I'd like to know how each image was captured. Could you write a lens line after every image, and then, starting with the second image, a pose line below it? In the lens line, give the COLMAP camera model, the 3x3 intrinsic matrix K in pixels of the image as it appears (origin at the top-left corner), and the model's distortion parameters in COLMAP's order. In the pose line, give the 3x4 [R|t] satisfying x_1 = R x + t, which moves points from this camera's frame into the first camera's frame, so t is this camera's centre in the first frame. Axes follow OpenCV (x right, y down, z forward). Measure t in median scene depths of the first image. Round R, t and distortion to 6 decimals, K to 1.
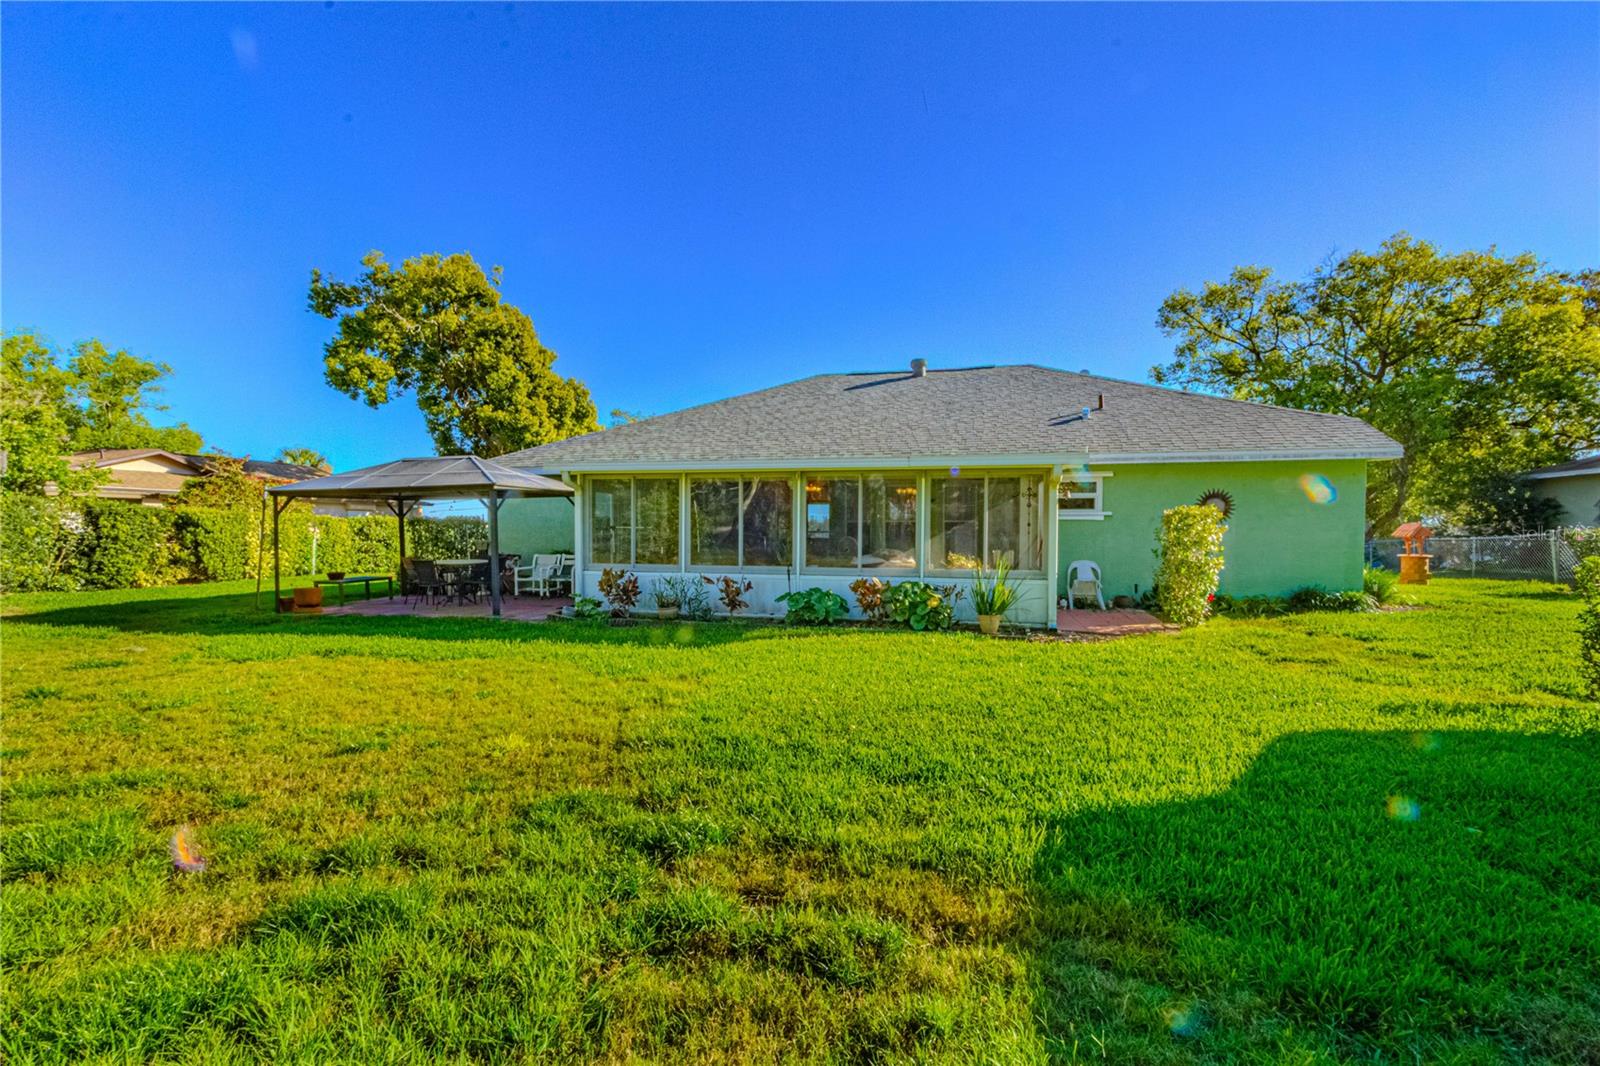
lens RADIAL K [[726.7, 0, 796.8], [0, 726.7, 546.6], [0, 0, 1]] dist [0.003703, -0.000956]
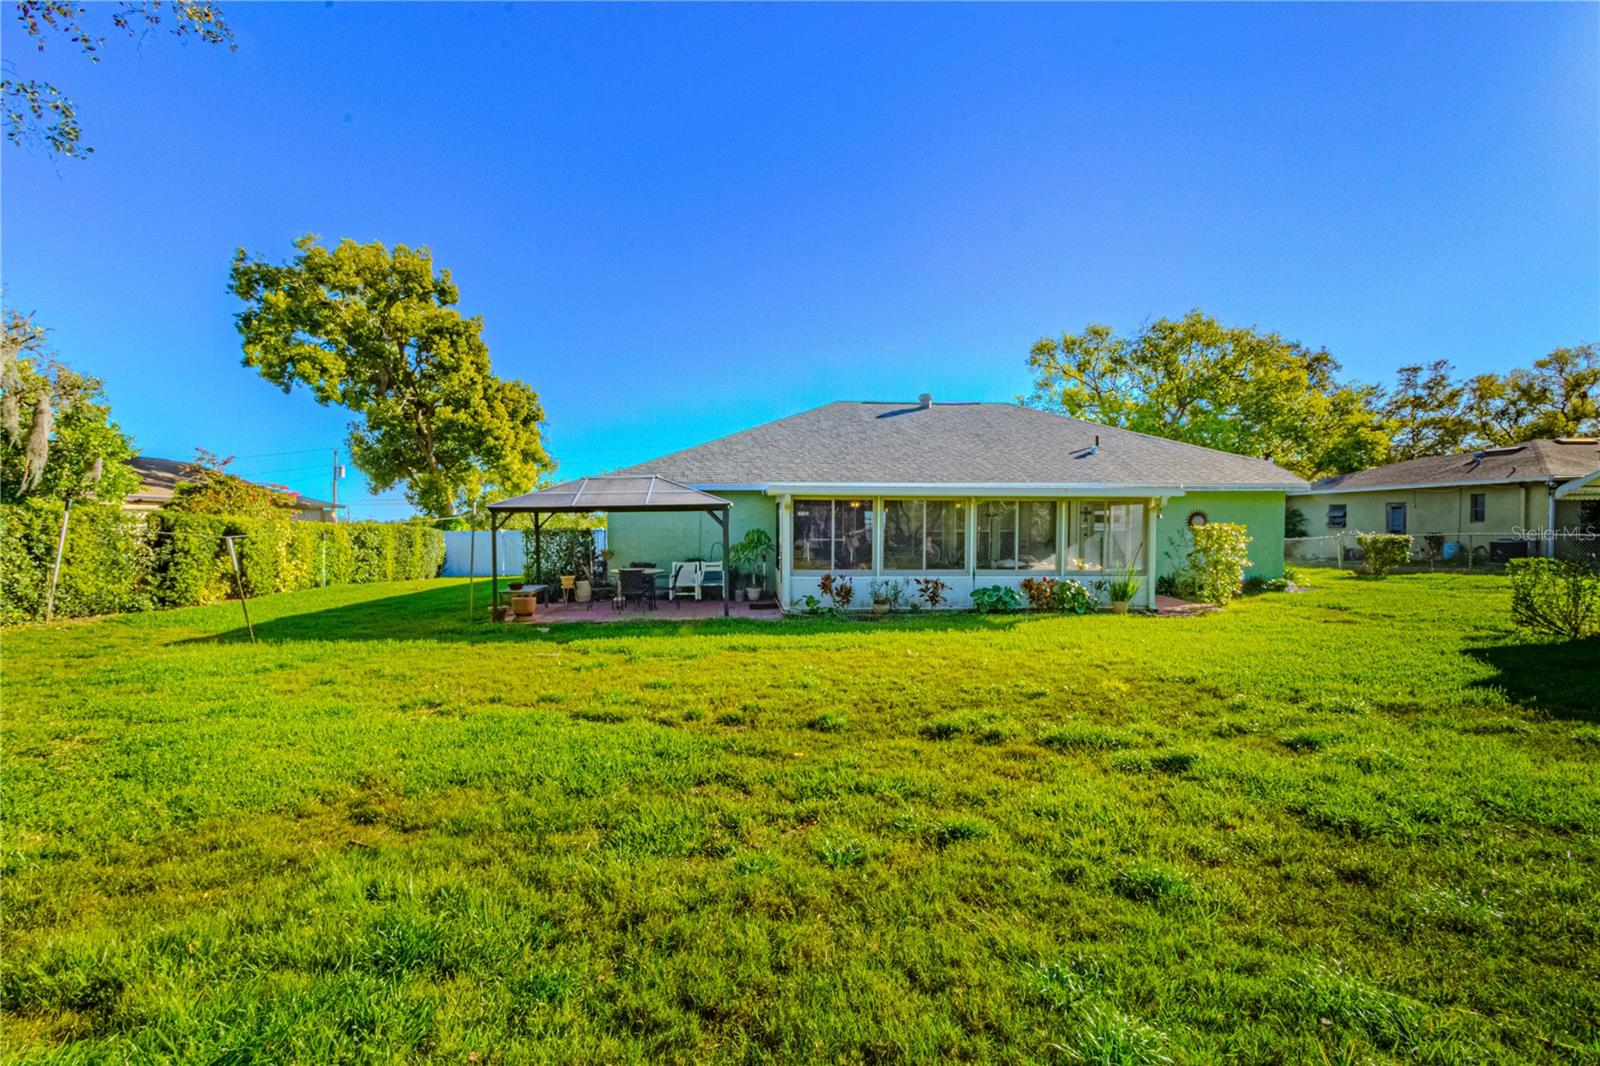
lens RADIAL K [[726.7, 0, 796.8], [0, 726.7, 546.6], [0, 0, 1]] dist [0.003703, -0.000956]
pose [[0.956462, -0.009998, 0.291686, -0.393248], [0.008966, 0.999948, 0.004874, -0.013055], [-0.291719, -0.002047, 0.956502, -0.088676]]
